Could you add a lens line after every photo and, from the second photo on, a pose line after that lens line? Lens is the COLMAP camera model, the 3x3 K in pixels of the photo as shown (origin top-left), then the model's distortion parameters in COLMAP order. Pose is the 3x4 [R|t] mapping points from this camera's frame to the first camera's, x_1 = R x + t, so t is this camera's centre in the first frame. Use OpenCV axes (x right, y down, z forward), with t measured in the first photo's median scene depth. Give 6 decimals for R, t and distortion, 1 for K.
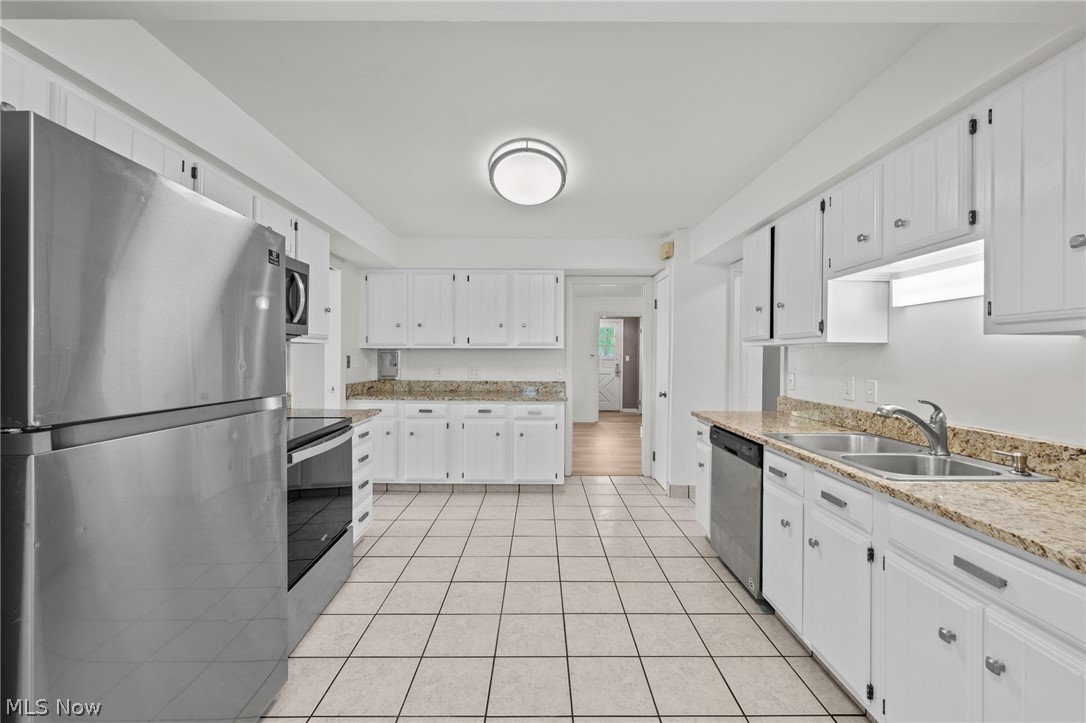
lens RADIAL K [[414.0, 0, 547.3], [0, 414.0, 358.4], [0, 0, 1]] dist [-0.014099, 0.001291]
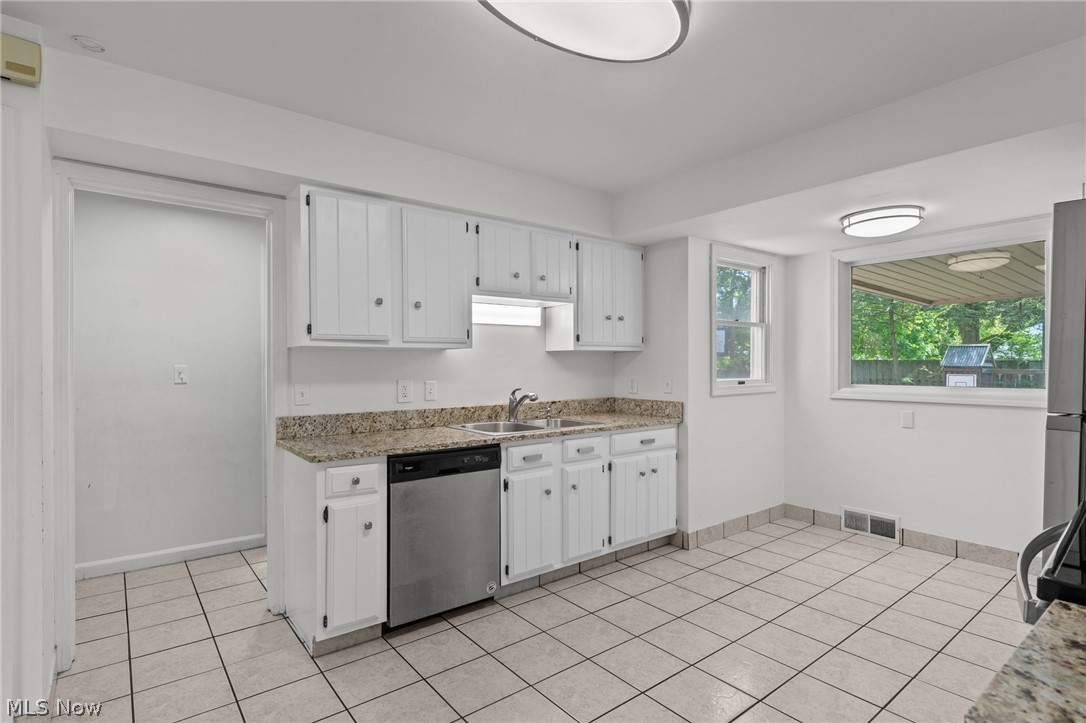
lens RADIAL K [[559.3, 0, 537.8], [0, 559.3, 363.0], [0, 0, 1]] dist [0.001805, 0.000235]
pose [[-0.596433, -0.011041, 0.802587, -0.640921], [0.001809, 0.999884, 0.015100, -0.020409], [-0.802661, 0.010458, -0.596344, 1.672380]]
